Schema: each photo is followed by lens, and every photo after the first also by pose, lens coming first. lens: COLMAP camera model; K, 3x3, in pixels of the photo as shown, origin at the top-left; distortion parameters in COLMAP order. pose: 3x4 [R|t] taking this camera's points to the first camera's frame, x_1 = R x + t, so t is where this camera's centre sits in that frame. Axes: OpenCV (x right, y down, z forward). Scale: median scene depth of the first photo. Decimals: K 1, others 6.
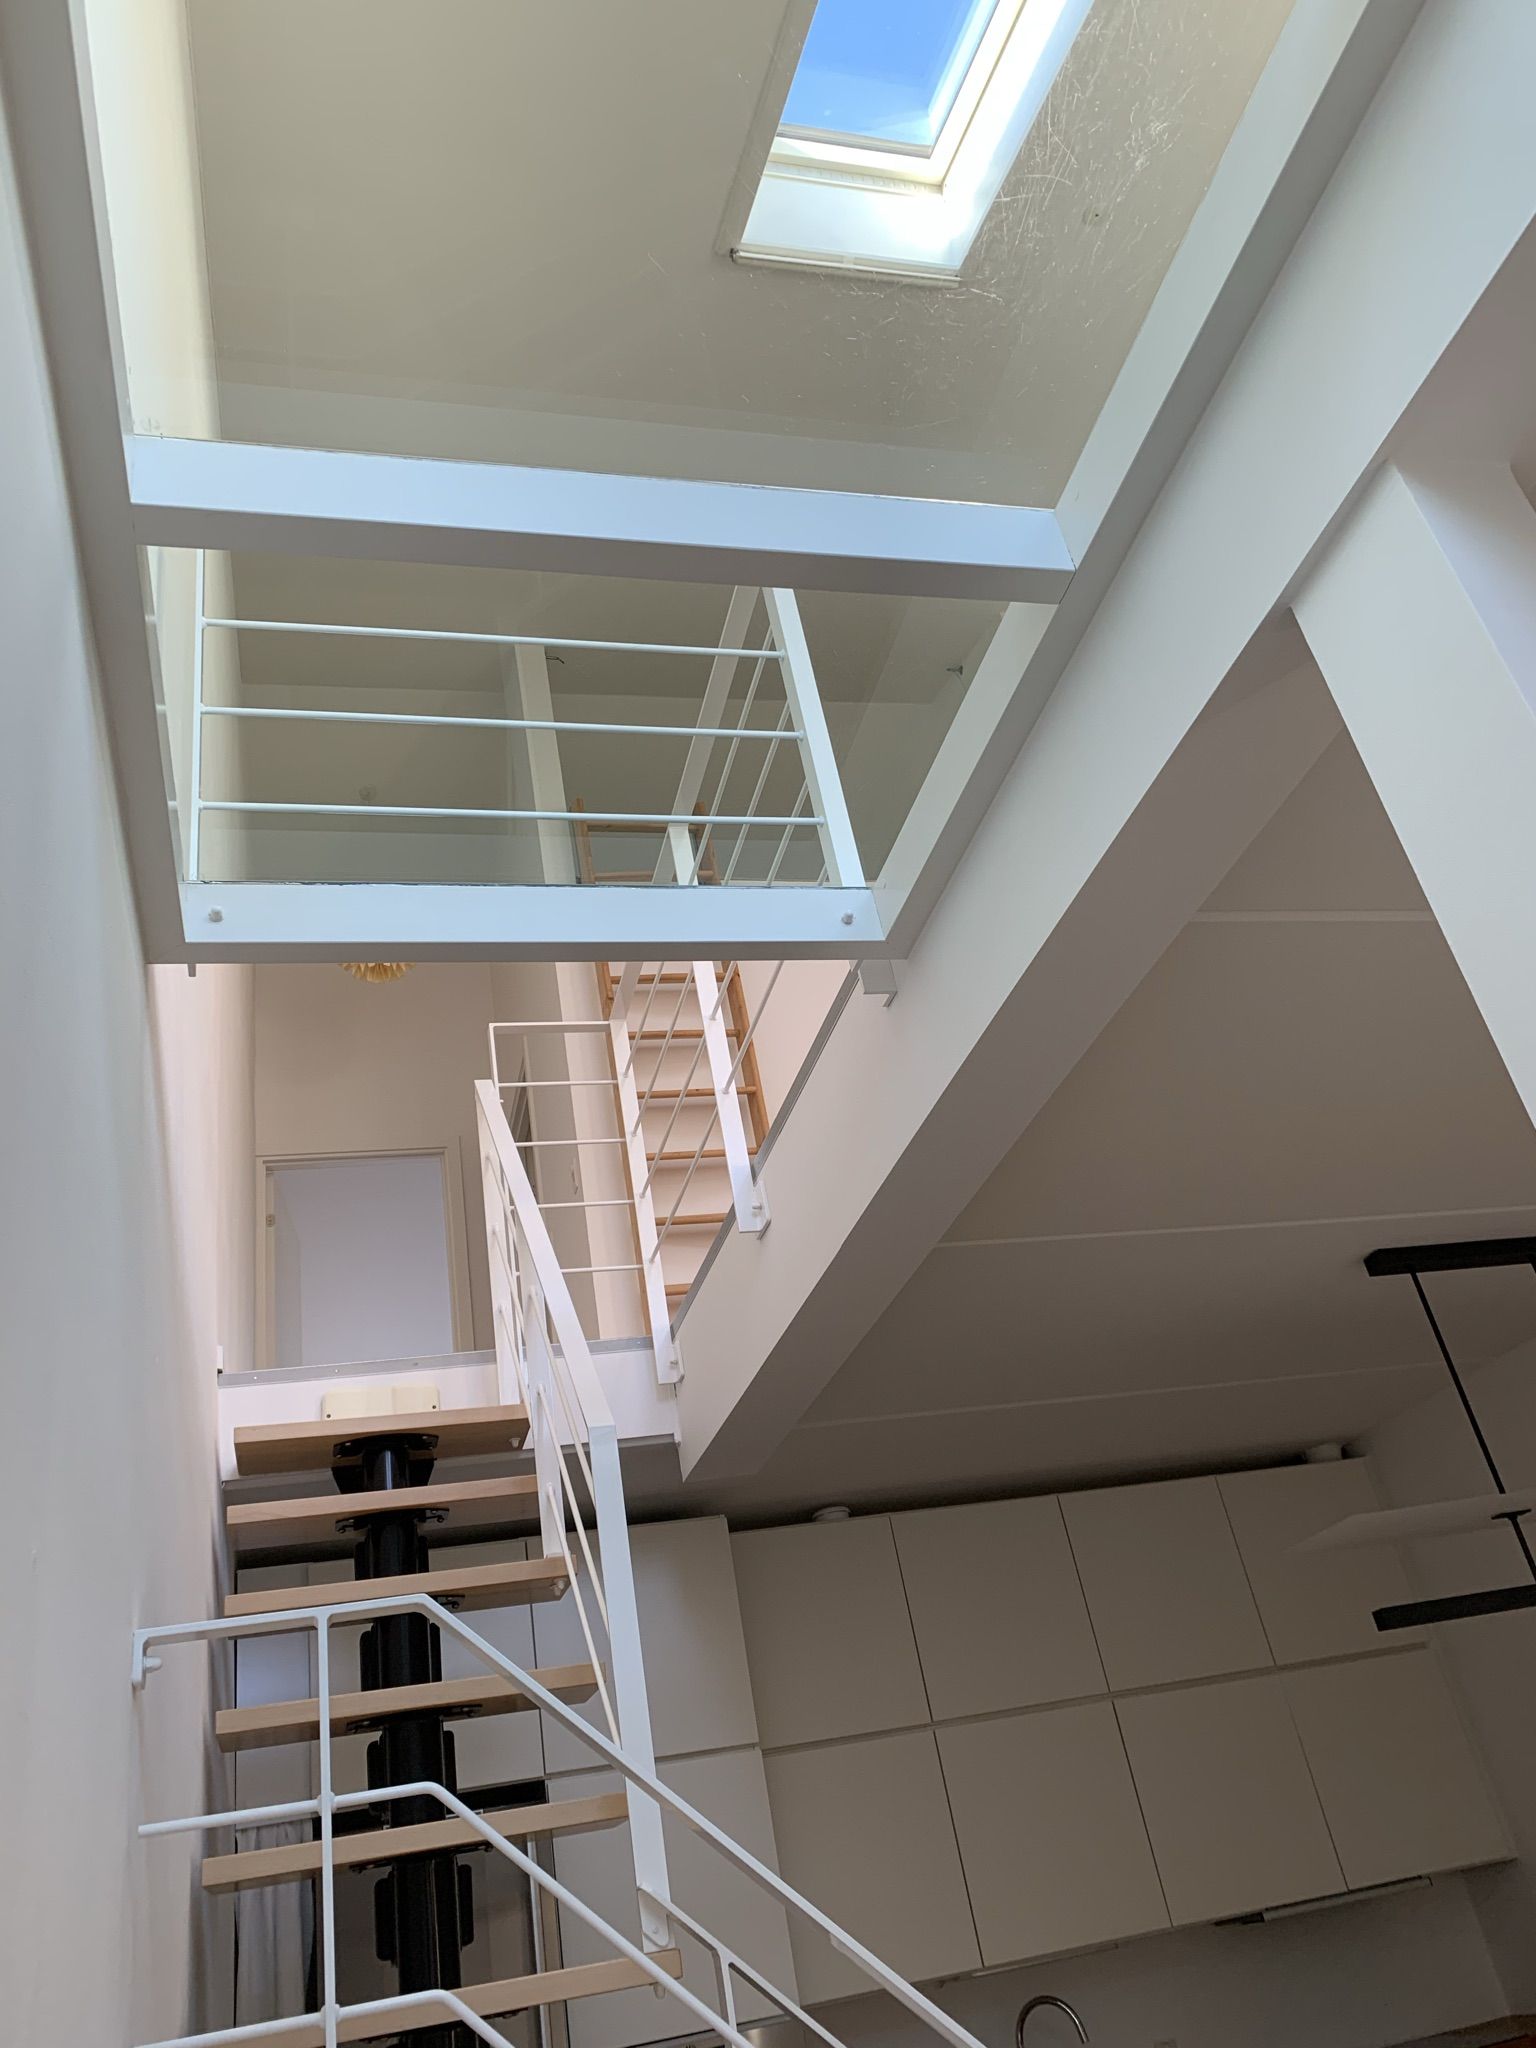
lens RADIAL K [[1566.4, 0, 768.0], [0, 1566.4, 1024.0], [0, 0, 1]] dist [0.025305, 0.001560]
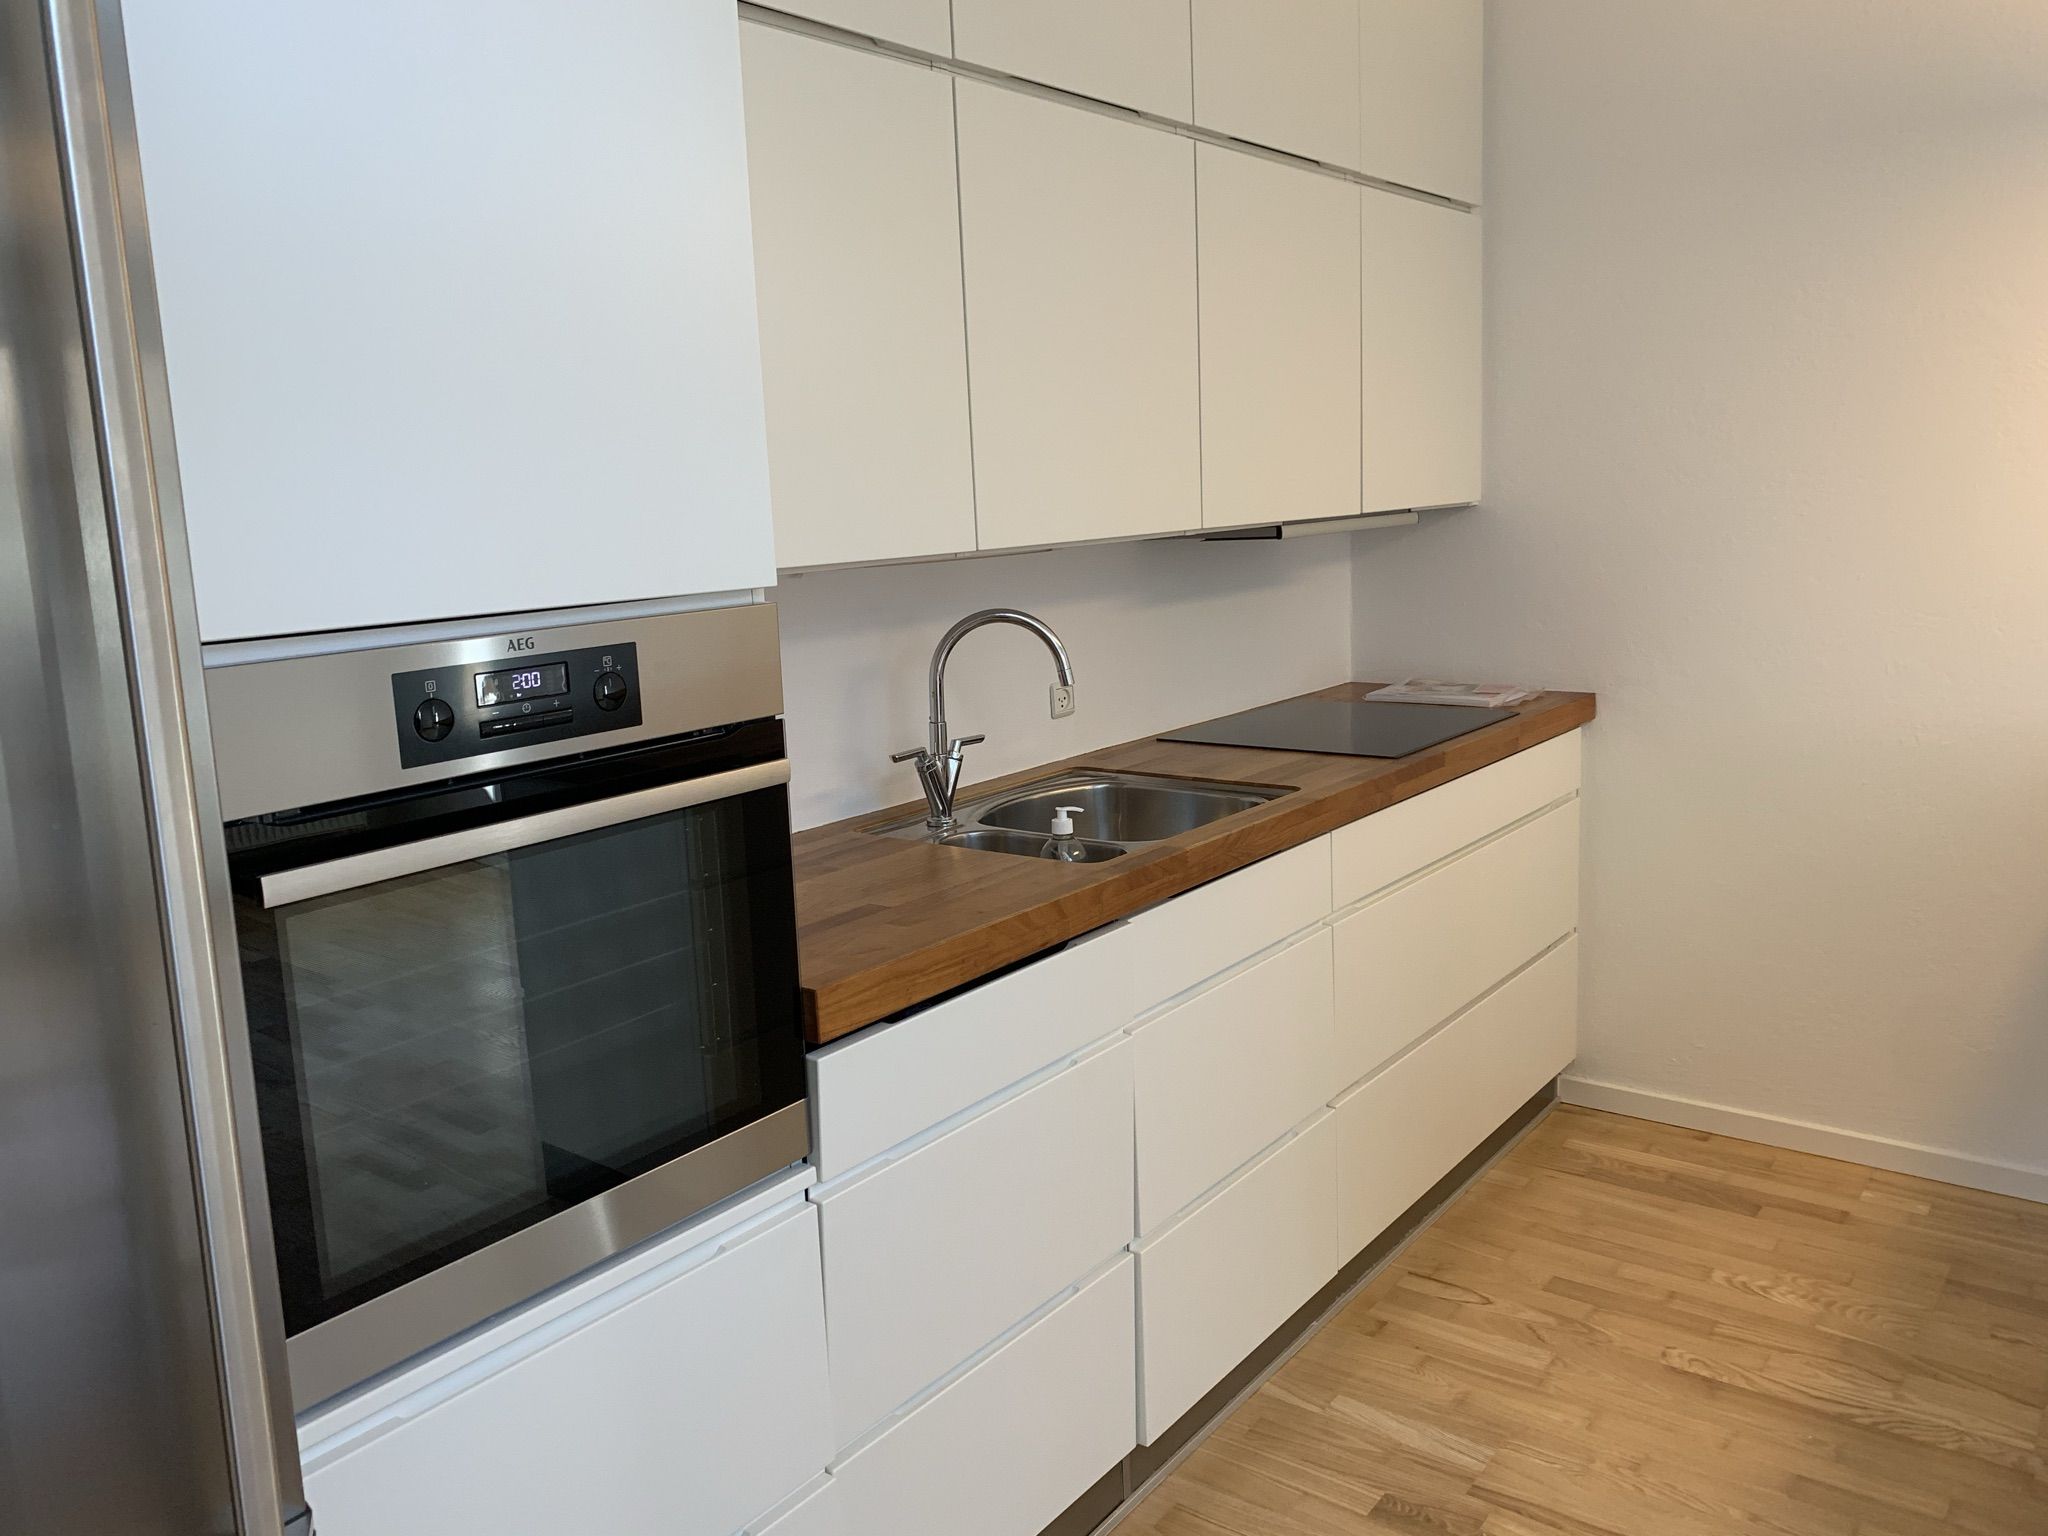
lens RADIAL K [[1562.9, 0, 1024.0], [0, 1562.9, 768.0], [0, 0, 1]] dist [0.007128, -0.007945]
pose [[0.777437, 0.023965, 0.628504, -0.140266], [-0.394142, 0.797292, 0.457140, 0.385725], [-0.490146, -0.603118, 0.629290, 0.593445]]
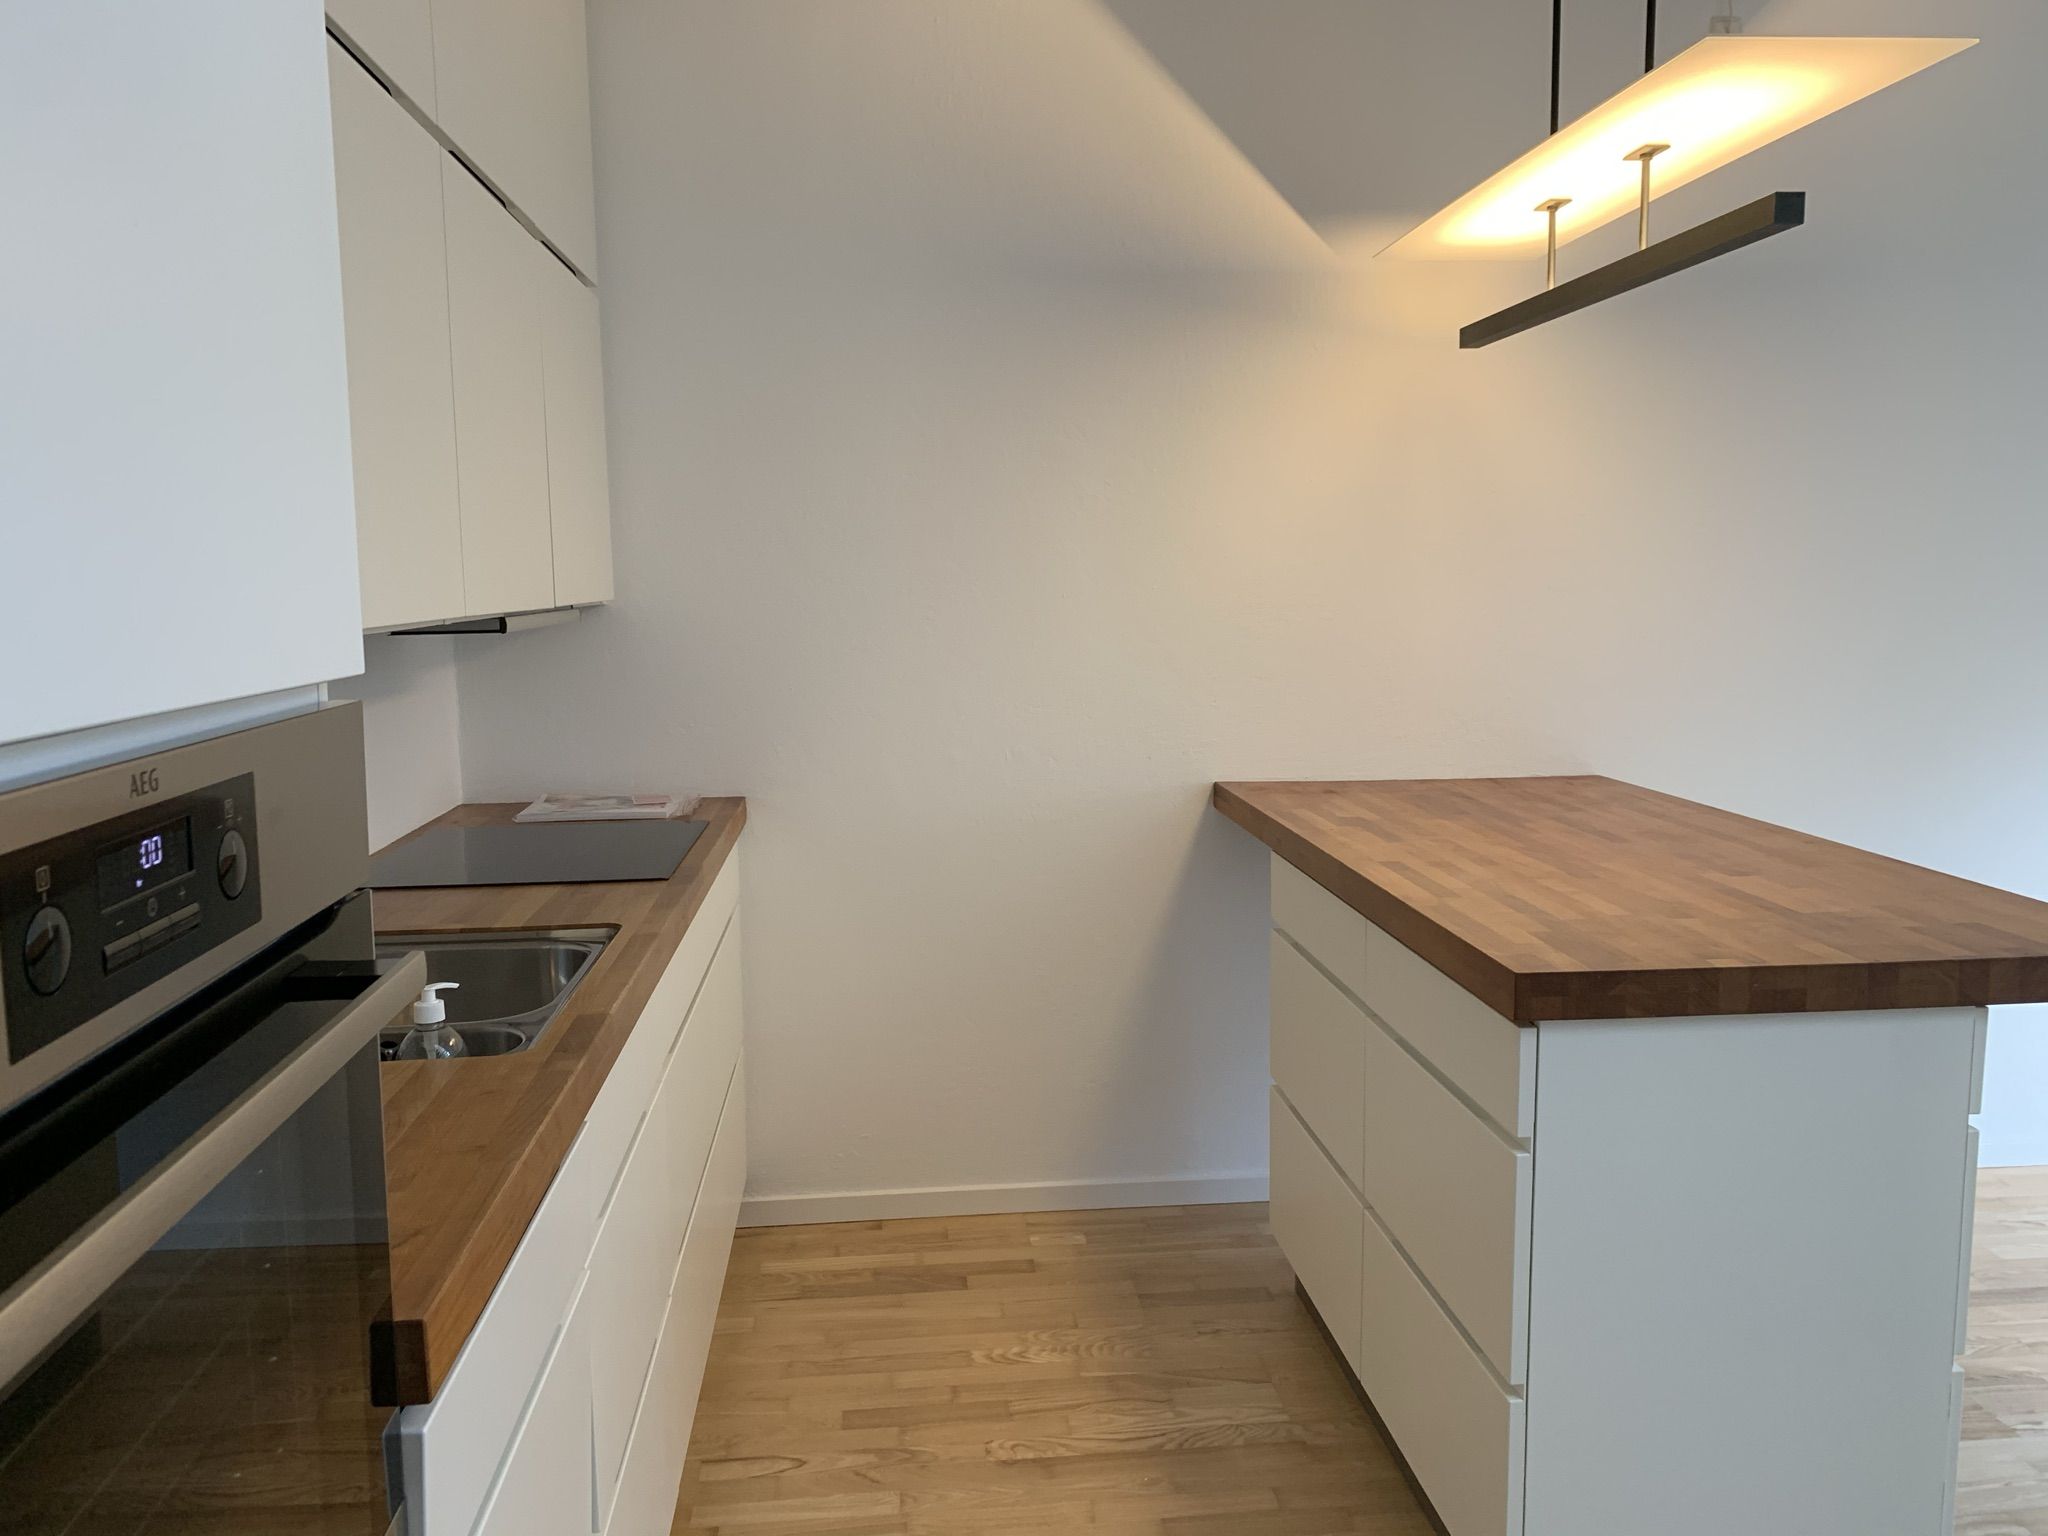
lens RADIAL K [[1579.8, 0, 1024.0], [0, 1579.8, 768.0], [0, 0, 1]] dist [-0.003185, -0.009984]
pose [[0.147494, 0.040306, 0.988241, -0.162537], [-0.509406, 0.859551, 0.040971, 0.478296], [-0.847792, -0.509459, 0.147311, 0.731251]]
